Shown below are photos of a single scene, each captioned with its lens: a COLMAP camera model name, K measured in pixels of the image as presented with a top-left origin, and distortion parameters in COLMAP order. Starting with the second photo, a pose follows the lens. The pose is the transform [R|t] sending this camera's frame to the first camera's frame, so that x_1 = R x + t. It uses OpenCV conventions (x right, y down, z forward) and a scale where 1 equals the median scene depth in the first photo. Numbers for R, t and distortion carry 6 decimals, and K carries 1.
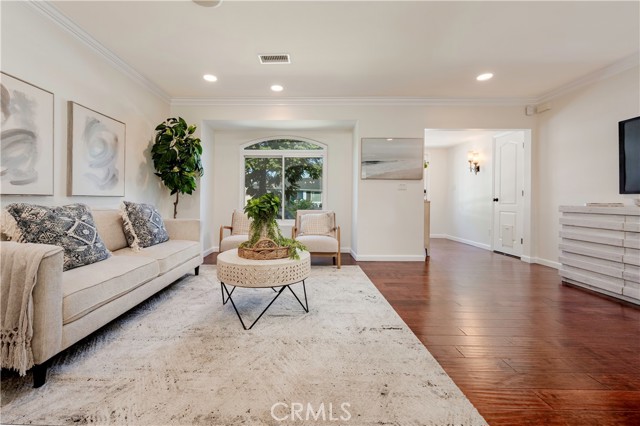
lens RADIAL K [[261.9, 0, 296.0], [0, 261.9, 198.9], [0, 0, 1]] dist [-0.001215, -0.000071]
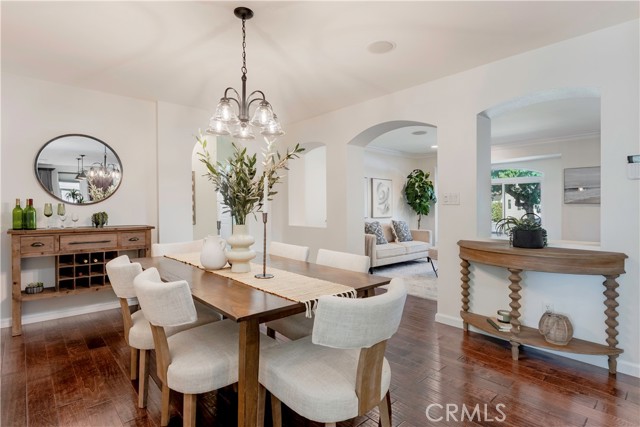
lens RADIAL K [[319.7, 0, 315.3], [0, 319.7, 205.9], [0, 0, 1]] dist [0.001550, 0.000122]
pose [[0.686369, -0.010766, -0.727174, 0.753132], [0.003523, 0.999928, -0.011479, -0.073211], [0.727245, 0.005317, 0.686357, -1.155349]]
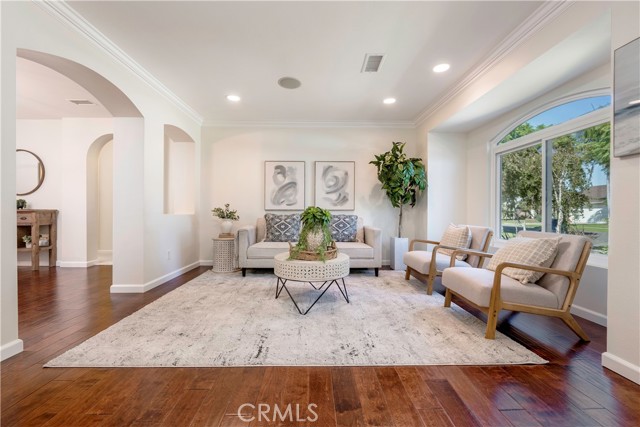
lens RADIAL K [[249.5, 0, 320.0], [0, 249.5, 213.5], [0, 0, 1]] dist [0.000140, 0.000086]
pose [[0.061606, 0.001202, -0.998100, 0.830550], [-0.001864, 0.999998, 0.001090, 0.010075], [0.998099, 0.001793, 0.061608, 0.774370]]
